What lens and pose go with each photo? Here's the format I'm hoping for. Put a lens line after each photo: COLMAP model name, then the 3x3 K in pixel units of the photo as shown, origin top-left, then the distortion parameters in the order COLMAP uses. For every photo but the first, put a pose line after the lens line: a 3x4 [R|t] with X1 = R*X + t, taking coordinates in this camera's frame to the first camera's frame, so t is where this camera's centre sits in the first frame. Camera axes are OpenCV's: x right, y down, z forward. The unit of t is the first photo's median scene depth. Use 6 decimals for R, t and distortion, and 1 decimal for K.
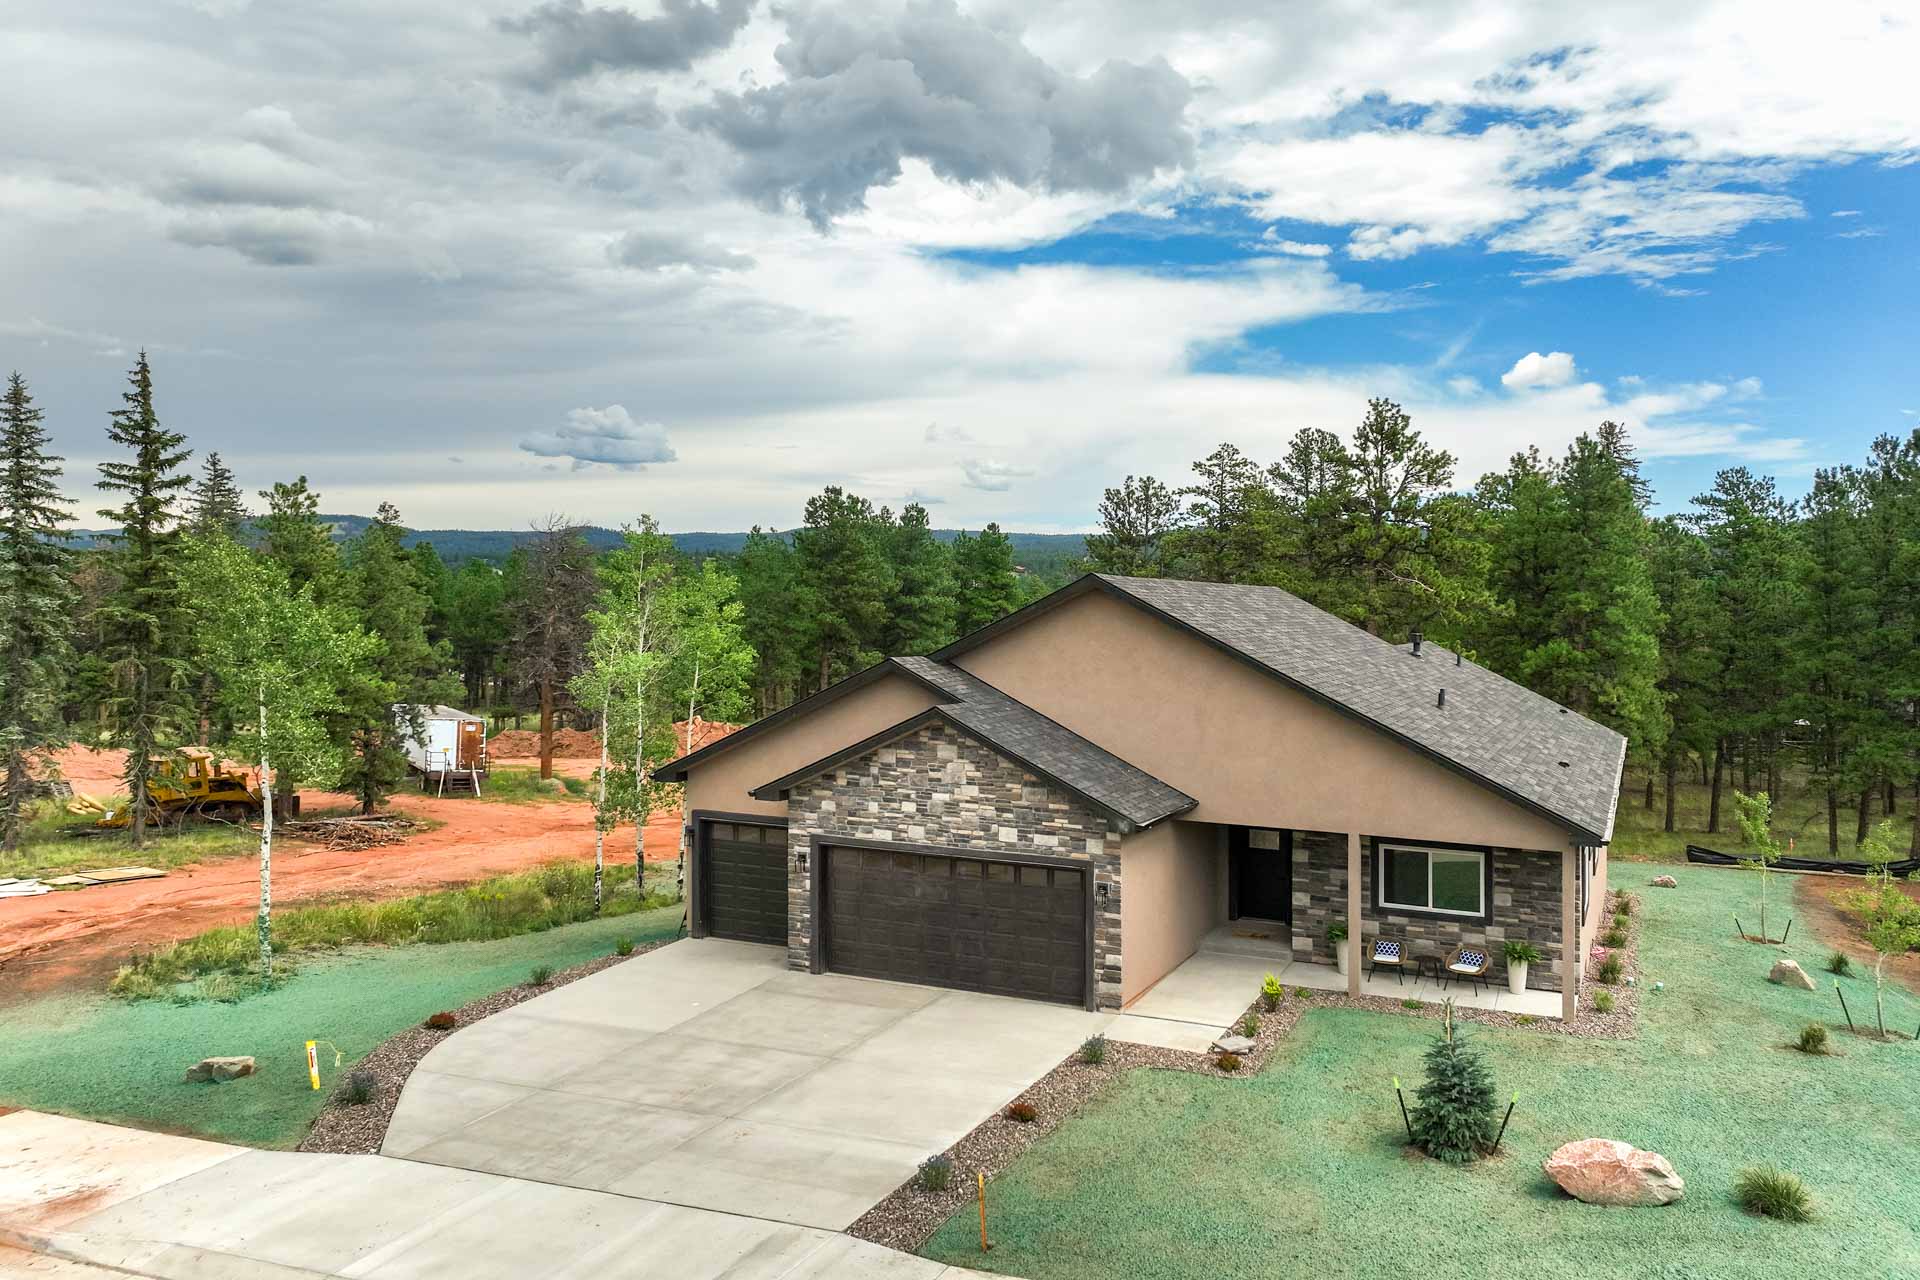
lens RADIAL K [[1456.9, 0, 961.0], [0, 1456.9, 577.5], [0, 0, 1]] dist [0.018765, 0.002570]
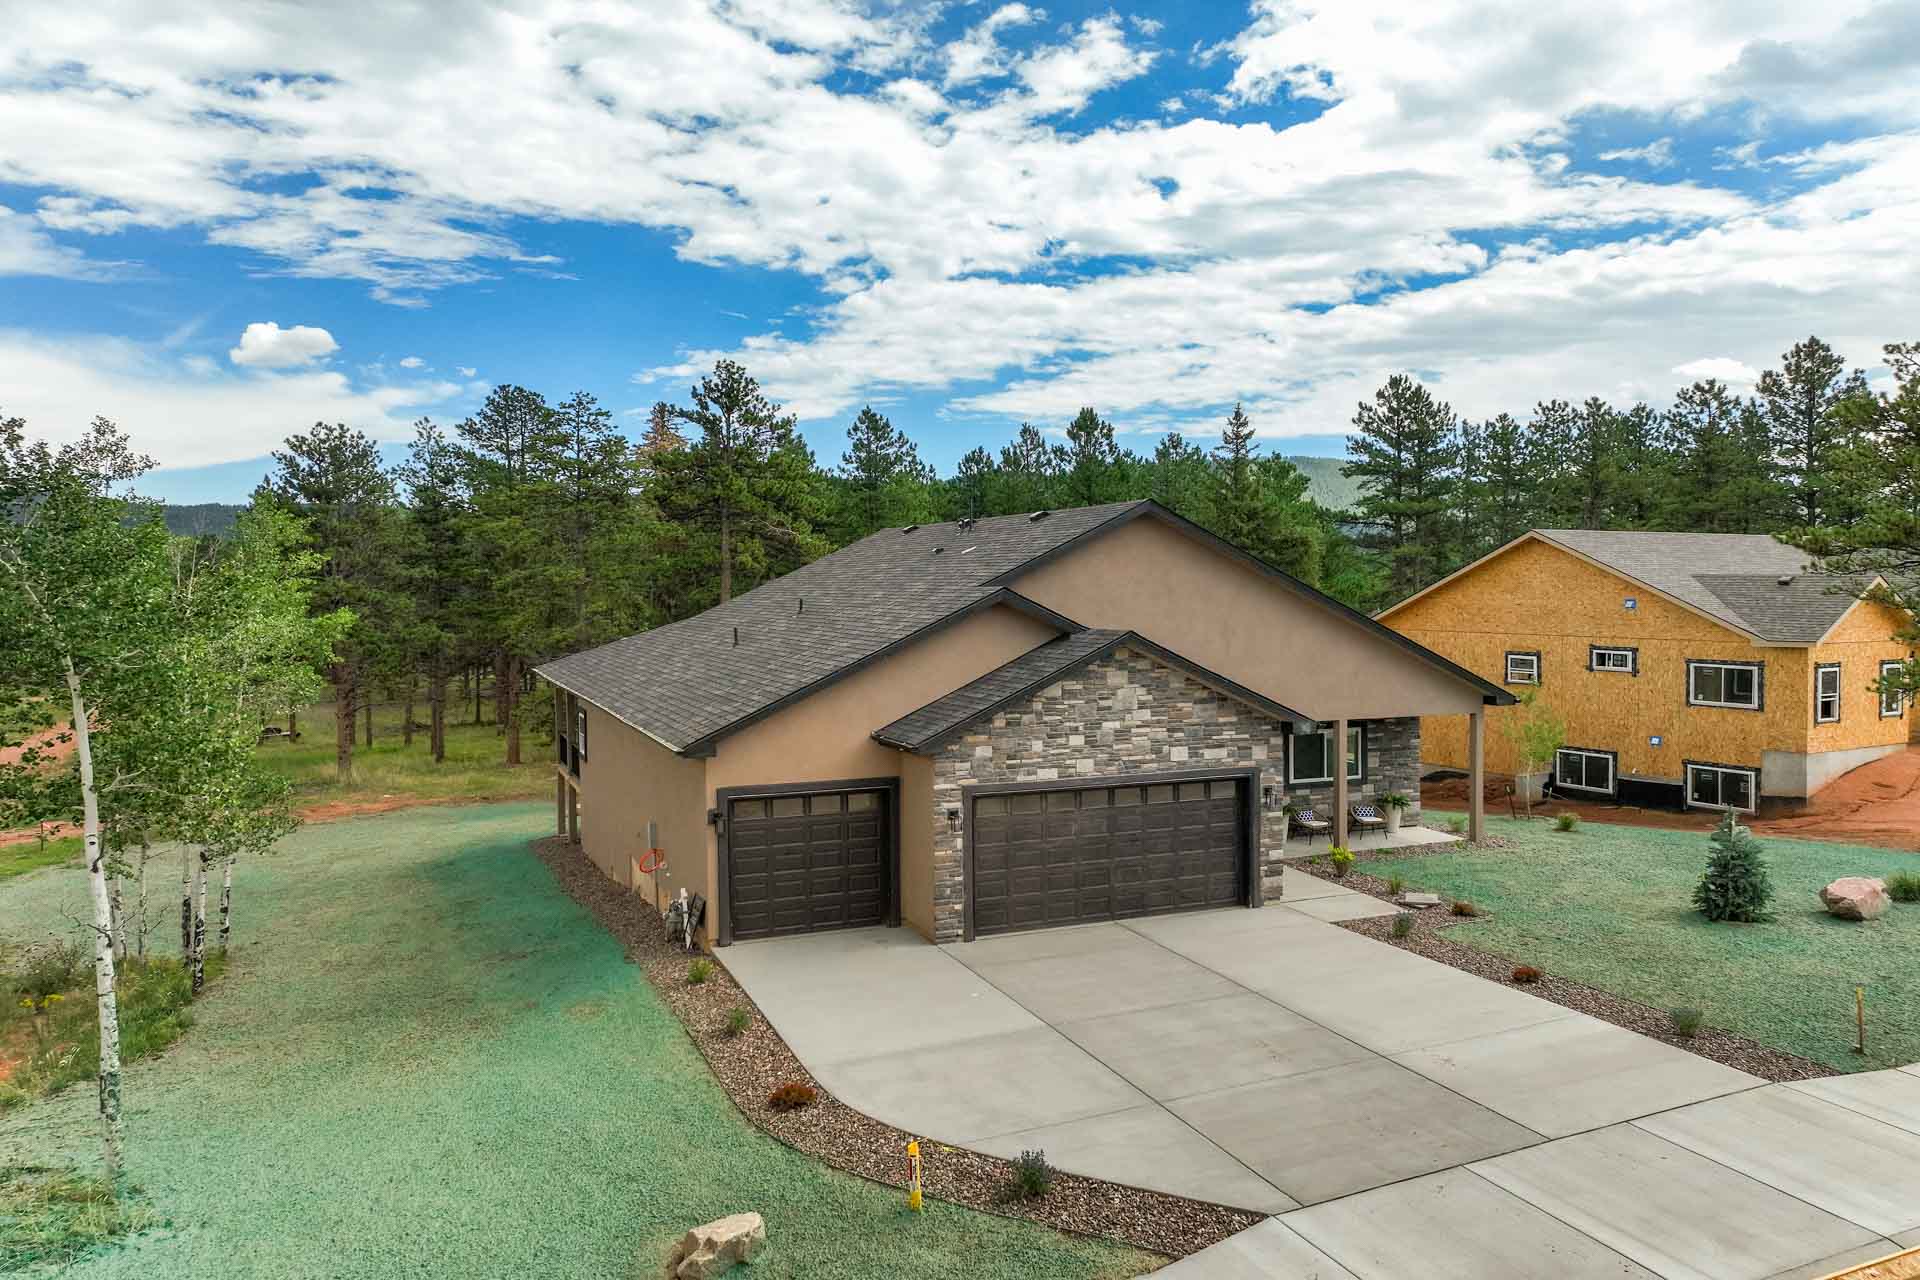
lens RADIAL K [[1334.5, 0, 955.5], [0, 1334.5, 574.9], [0, 0, 1]] dist [0.007140, 0.000321]
pose [[0.691894, -0.017649, 0.721783, -0.727705], [0.008141, 0.999828, 0.016644, 0.035186], [-0.721953, -0.005639, 0.691919, 0.463851]]
